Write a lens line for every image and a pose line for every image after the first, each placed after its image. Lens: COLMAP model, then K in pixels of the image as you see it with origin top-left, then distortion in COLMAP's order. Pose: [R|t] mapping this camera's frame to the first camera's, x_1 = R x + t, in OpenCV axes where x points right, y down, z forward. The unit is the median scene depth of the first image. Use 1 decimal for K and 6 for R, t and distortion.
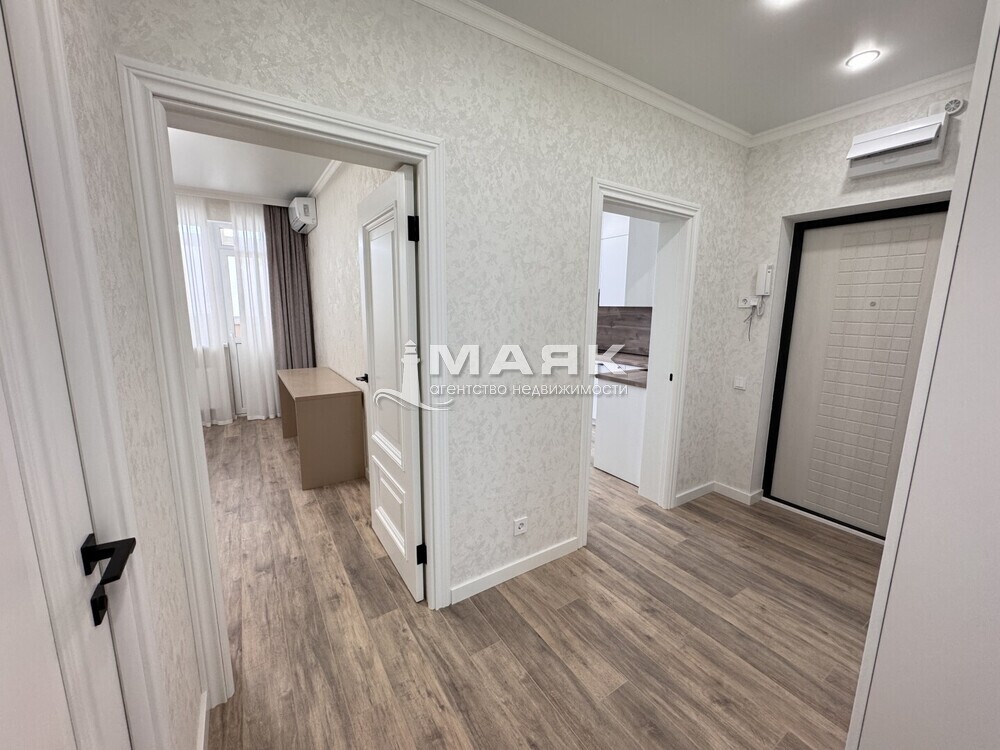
lens RADIAL K [[399.3, 0, 501.1], [0, 399.3, 374.6], [0, 0, 1]] dist [-0.001797, -0.000380]
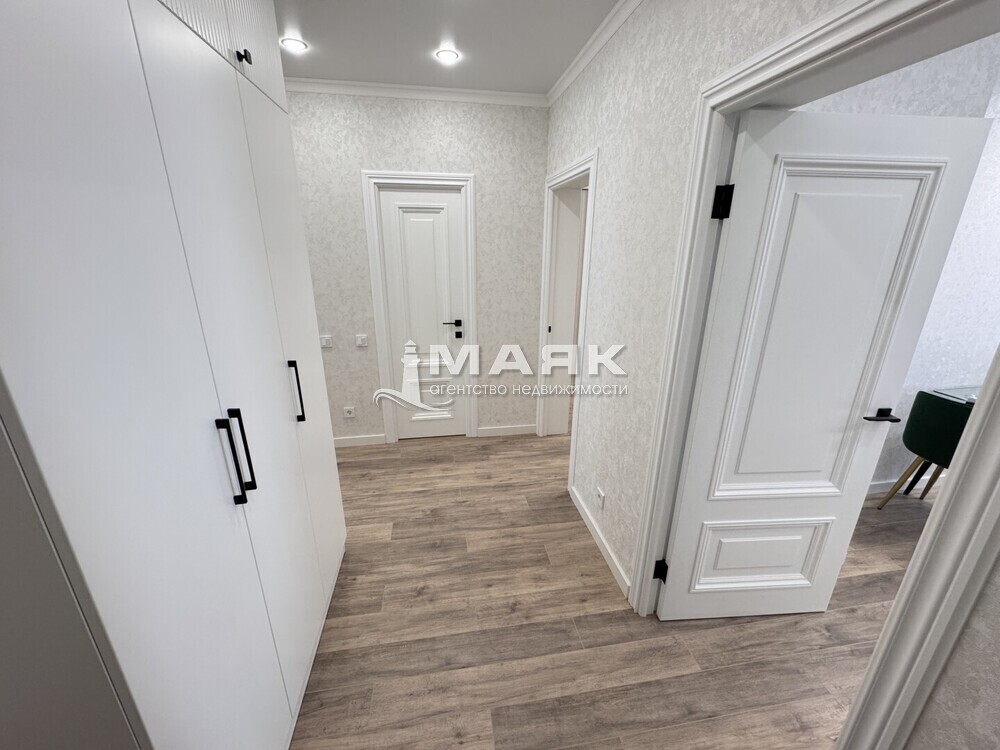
lens RADIAL K [[399.3, 0, 501.1], [0, 399.3, 374.6], [0, 0, 1]] dist [-0.001797, -0.000380]
pose [[-0.404692, 0.269153, -0.873946, 1.008145], [-0.166751, 0.917959, 0.359924, -0.256323], [0.899121, 0.291389, -0.326609, 1.043134]]
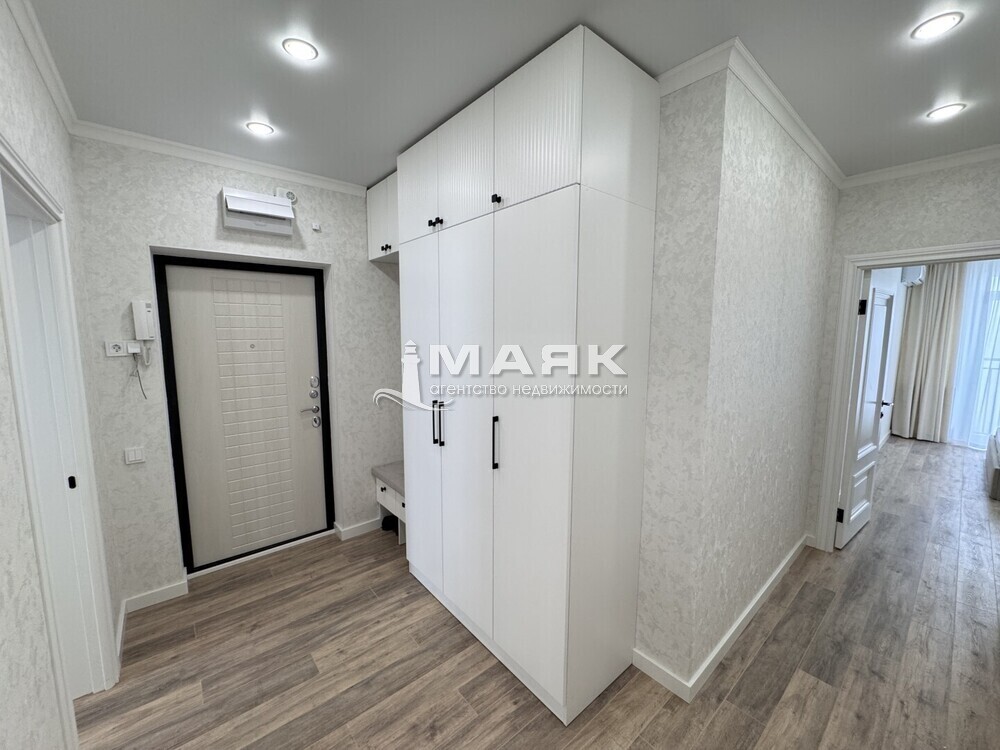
lens RADIAL K [[399.3, 0, 501.1], [0, 399.3, 374.6], [0, 0, 1]] dist [-0.001797, -0.000380]
pose [[-0.124562, -0.126047, 0.984173, -0.291838], [0.161769, 0.976046, 0.145480, -0.177942], [-0.978936, 0.177330, -0.101188, 0.539862]]
